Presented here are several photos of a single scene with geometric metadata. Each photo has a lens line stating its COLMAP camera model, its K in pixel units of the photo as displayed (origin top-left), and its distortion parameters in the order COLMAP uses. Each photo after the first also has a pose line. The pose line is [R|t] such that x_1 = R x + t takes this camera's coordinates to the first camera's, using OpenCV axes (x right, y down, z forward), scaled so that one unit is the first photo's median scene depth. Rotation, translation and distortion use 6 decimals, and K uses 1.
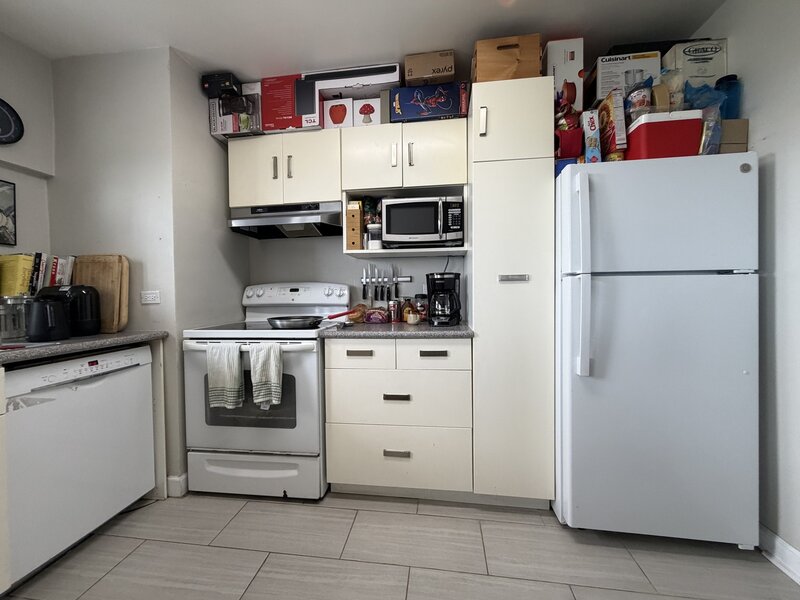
lens RADIAL K [[319.2, 0, 398.9], [0, 319.2, 299.1], [0, 0, 1]] dist [0.001110, -0.000376]
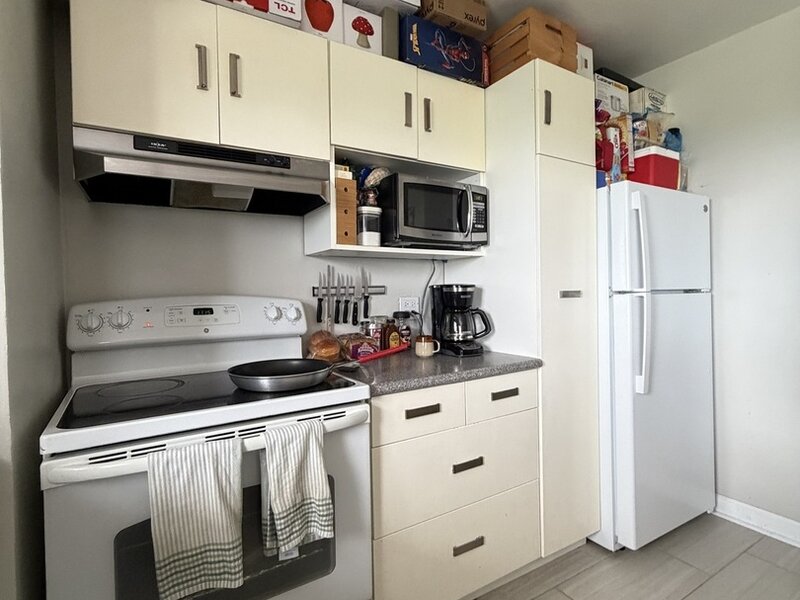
lens RADIAL K [[424.1, 0, 397.7], [0, 424.1, 297.2], [0, 0, 1]] dist [0.004297, 0.001858]
pose [[0.772579, -0.010039, 0.634839, -0.620262], [0.018686, 0.999801, -0.006929, -0.048408], [-0.634644, 0.017216, 0.772613, 0.326154]]
